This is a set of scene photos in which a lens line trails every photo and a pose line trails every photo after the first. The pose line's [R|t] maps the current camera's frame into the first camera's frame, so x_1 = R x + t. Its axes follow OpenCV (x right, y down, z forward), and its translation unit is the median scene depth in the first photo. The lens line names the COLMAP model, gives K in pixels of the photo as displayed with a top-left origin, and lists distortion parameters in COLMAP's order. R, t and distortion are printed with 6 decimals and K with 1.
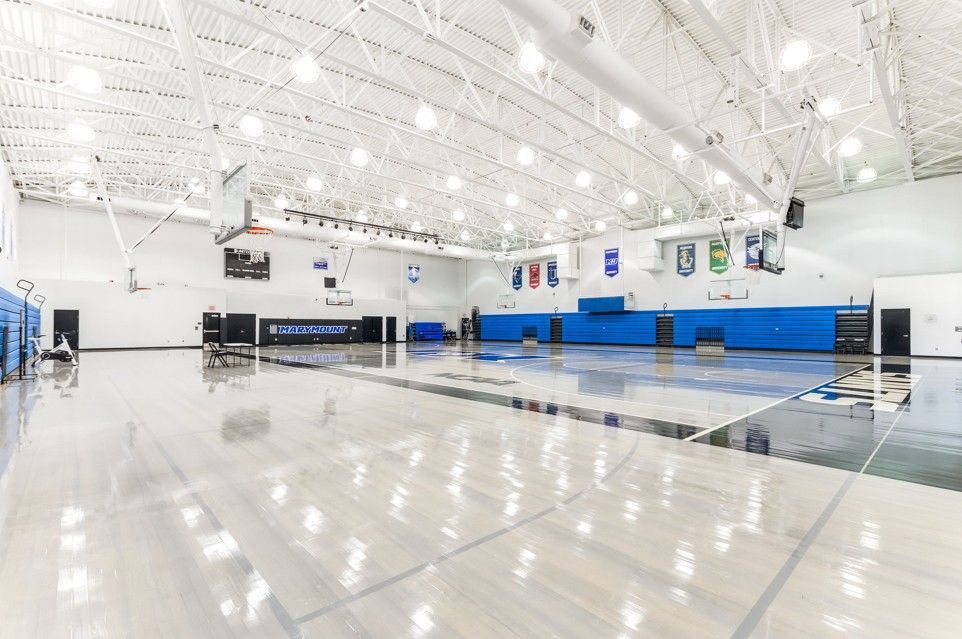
lens RADIAL K [[443.4, 0, 479.4], [0, 443.4, 324.4], [0, 0, 1]] dist [0.000326, 0.000047]
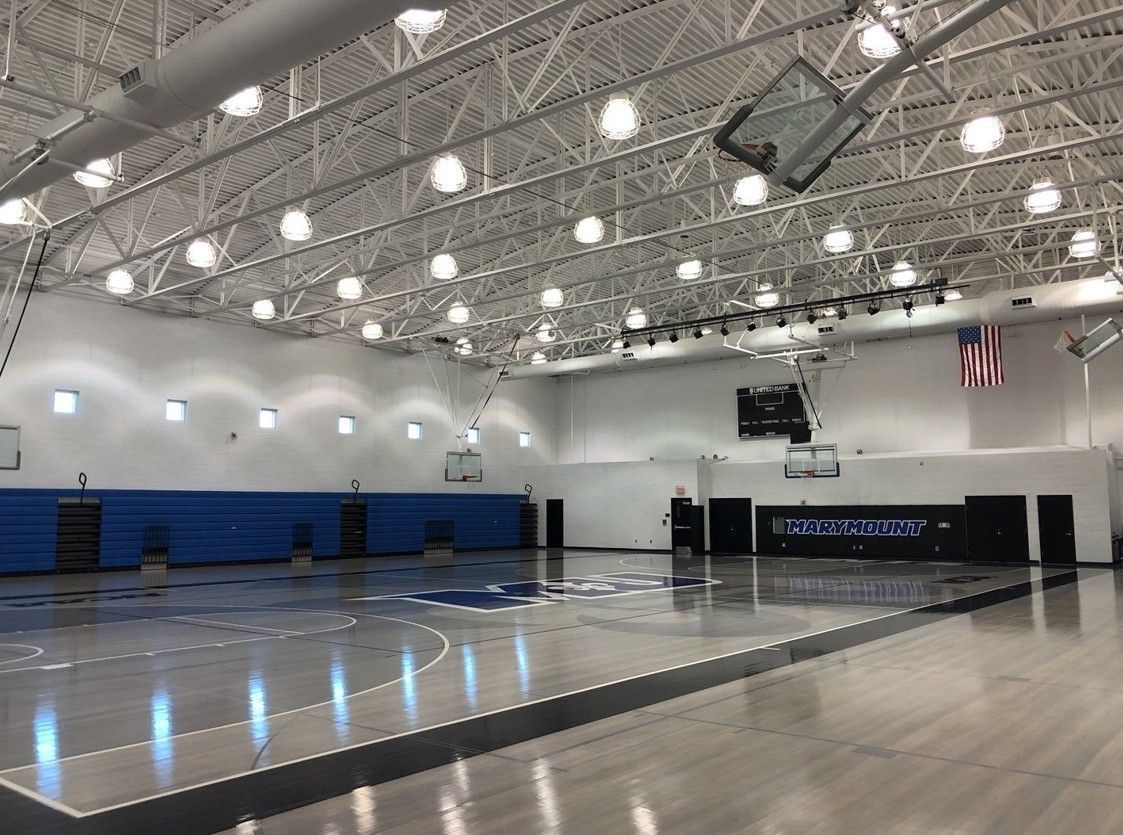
lens RADIAL K [[951.8, 0, 560.8], [0, 951.8, 411.2], [0, 0, 1]] dist [0.016497, 0.003778]
pose [[0.148493, -0.110078, -0.982768, 0.662683], [0.002467, 0.993824, -0.110944, 0.000458], [0.988910, 0.014050, 0.147847, 0.568059]]
